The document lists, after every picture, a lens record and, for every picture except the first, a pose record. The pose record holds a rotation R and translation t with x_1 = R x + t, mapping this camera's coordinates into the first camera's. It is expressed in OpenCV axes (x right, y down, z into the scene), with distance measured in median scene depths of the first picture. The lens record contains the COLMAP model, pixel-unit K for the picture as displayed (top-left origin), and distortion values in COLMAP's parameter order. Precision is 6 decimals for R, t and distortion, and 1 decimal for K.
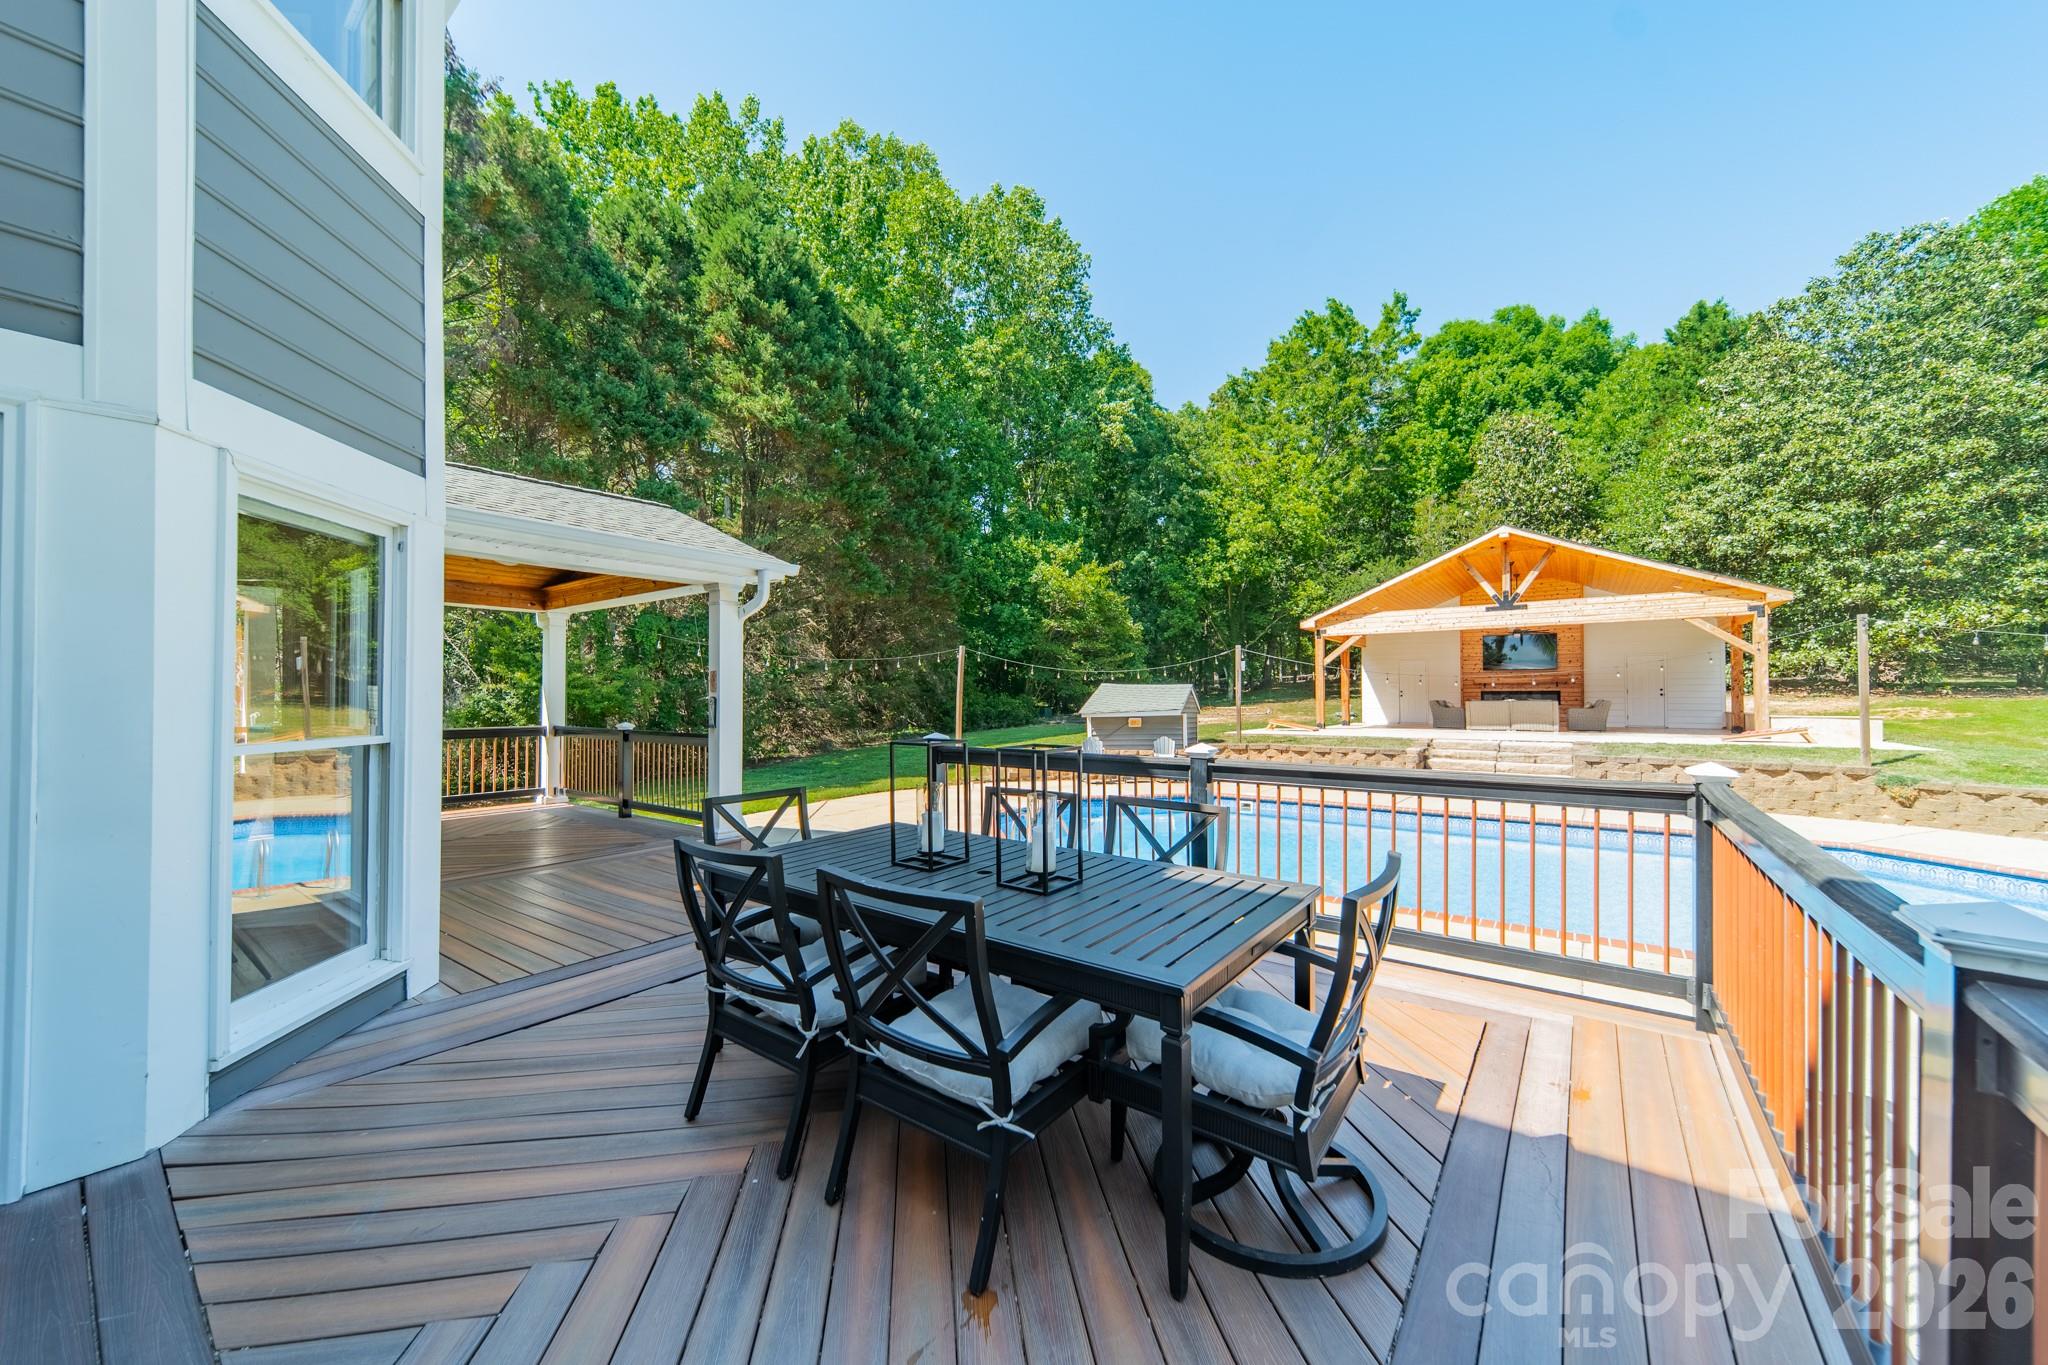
lens RADIAL K [[739.7, 0, 1030.8], [0, 739.7, 684.8], [0, 0, 1]] dist [0.008643, -0.000248]
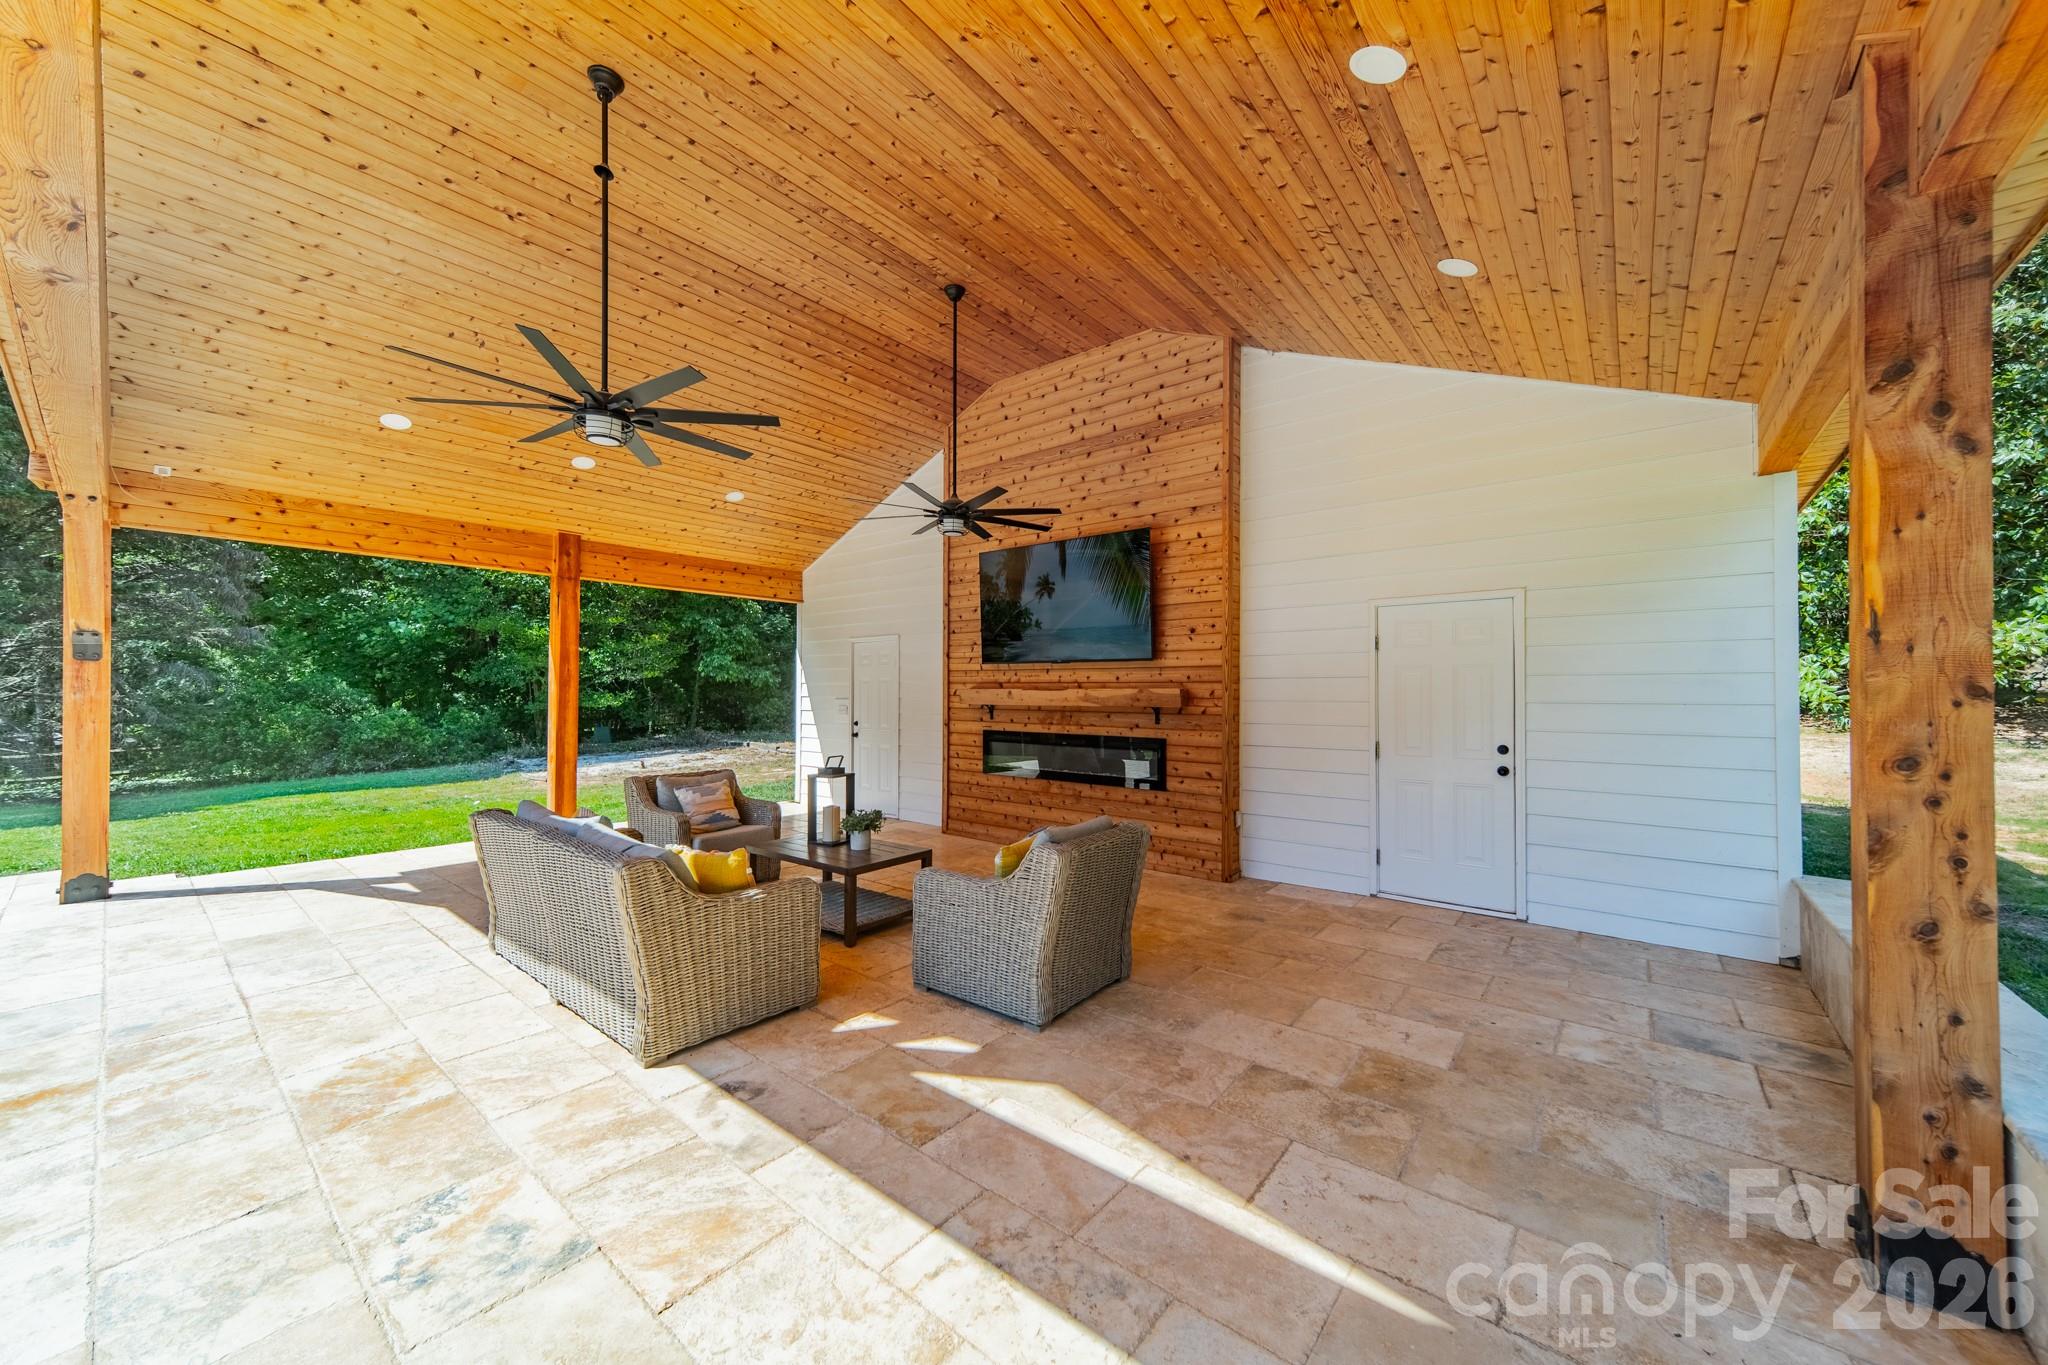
lens RADIAL K [[739.7, 0, 1030.8], [0, 739.7, 684.8], [0, 0, 1]] dist [0.008643, -0.000248]
pose [[0.999147, 0.003965, -0.041108, 0.653501], [-0.003647, 0.999963, 0.007804, -0.013383], [0.041137, -0.007647, 0.999124, 0.706721]]
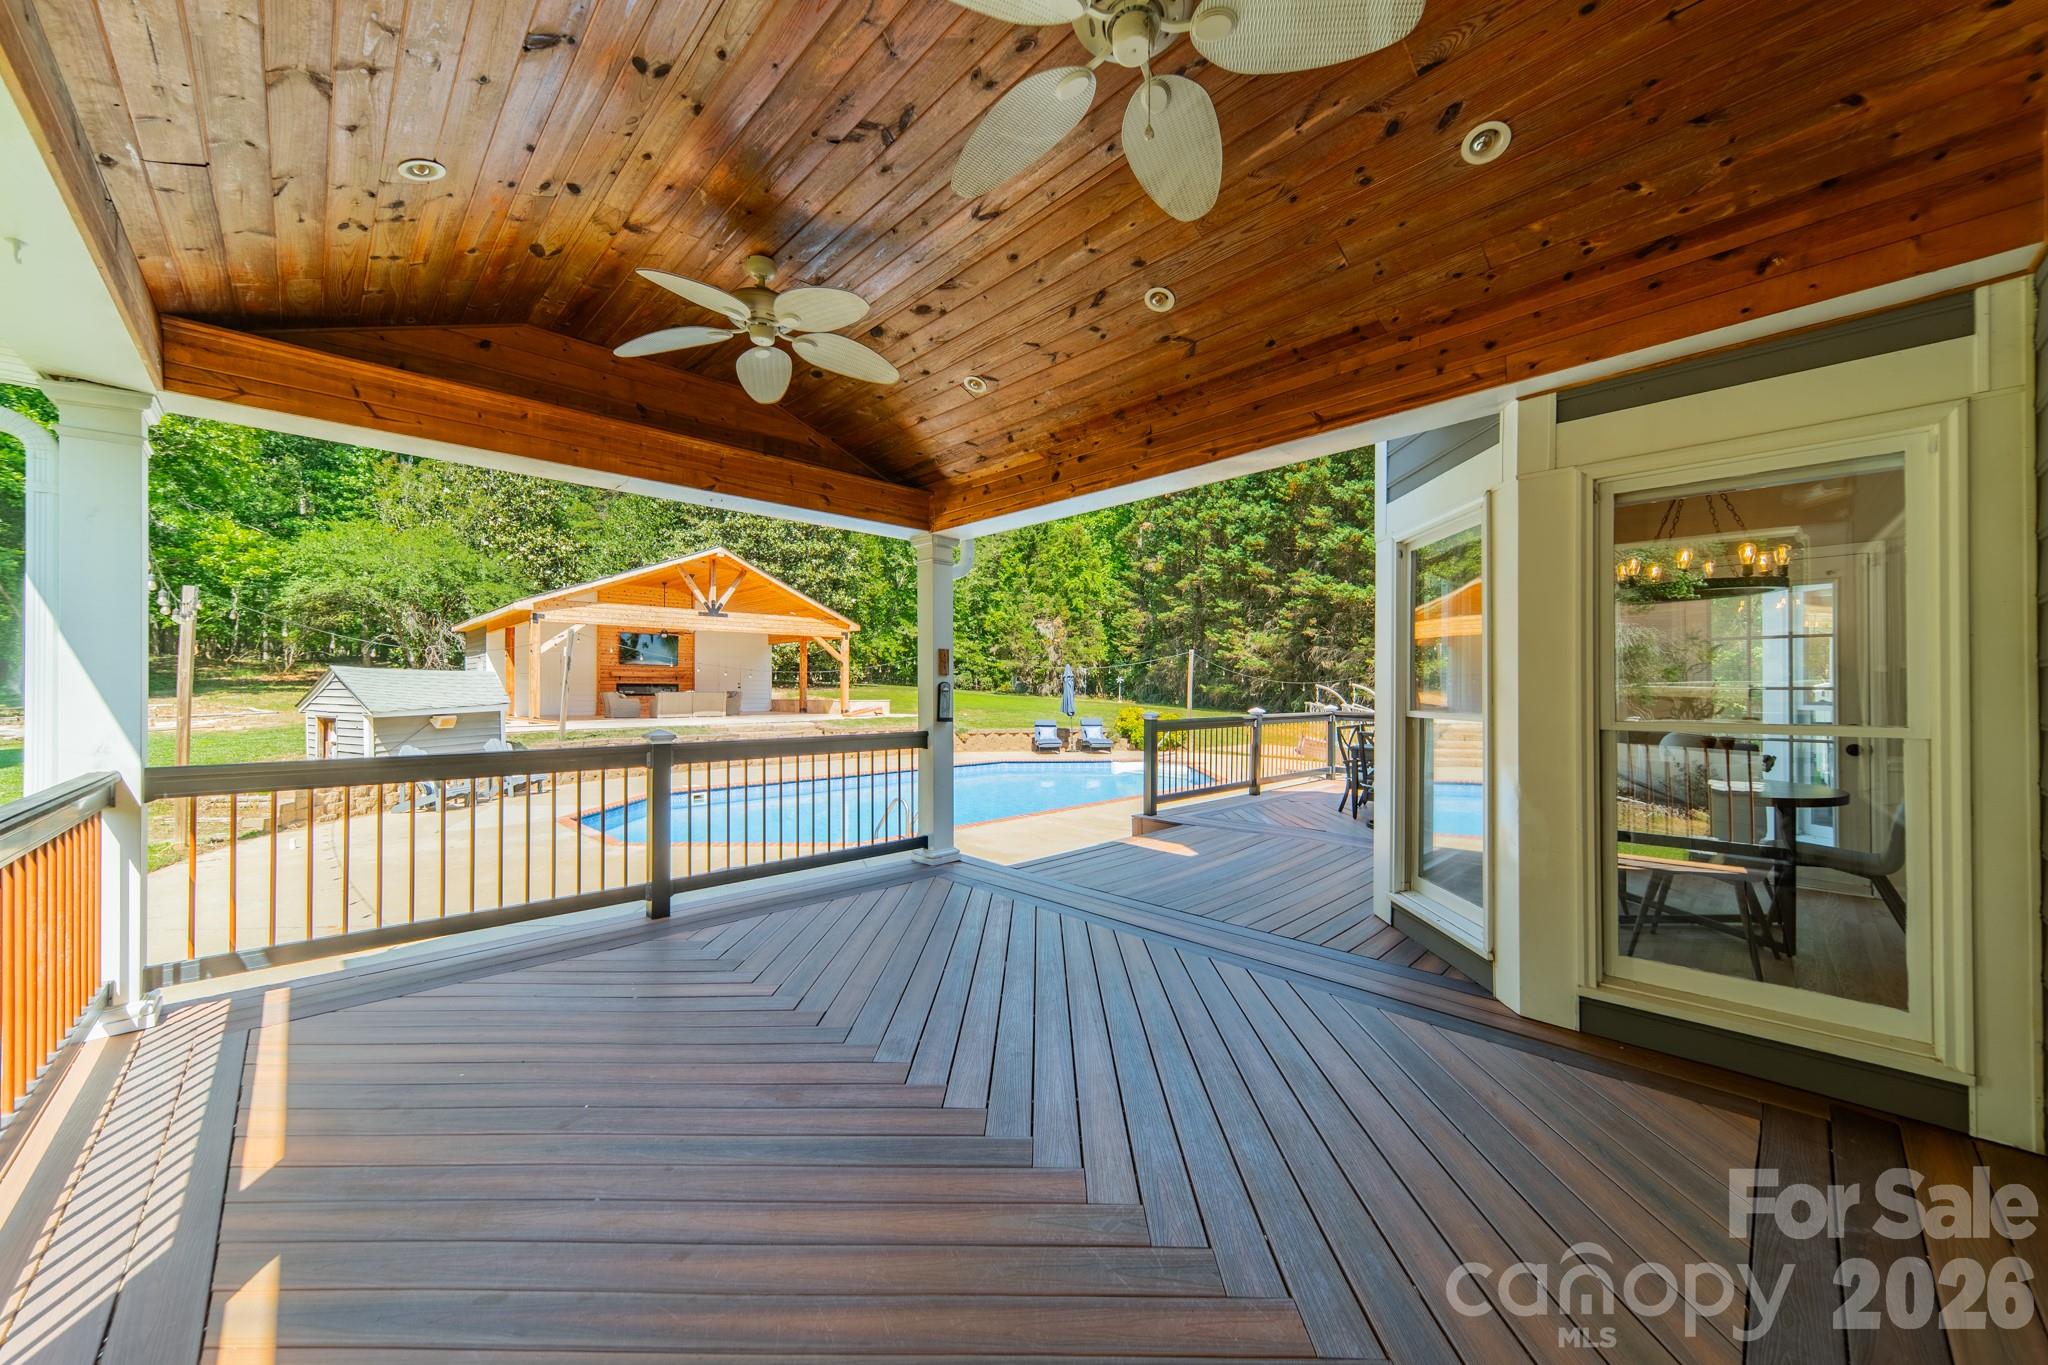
lens RADIAL K [[739.7, 0, 1030.8], [0, 739.7, 684.8], [0, 0, 1]] dist [0.008643, -0.000248]
pose [[0.152283, 0.008479, 0.988301, -0.372098], [-0.017188, 0.999835, -0.005929, 0.006688], [-0.988188, -0.016084, 0.152403, 0.246486]]
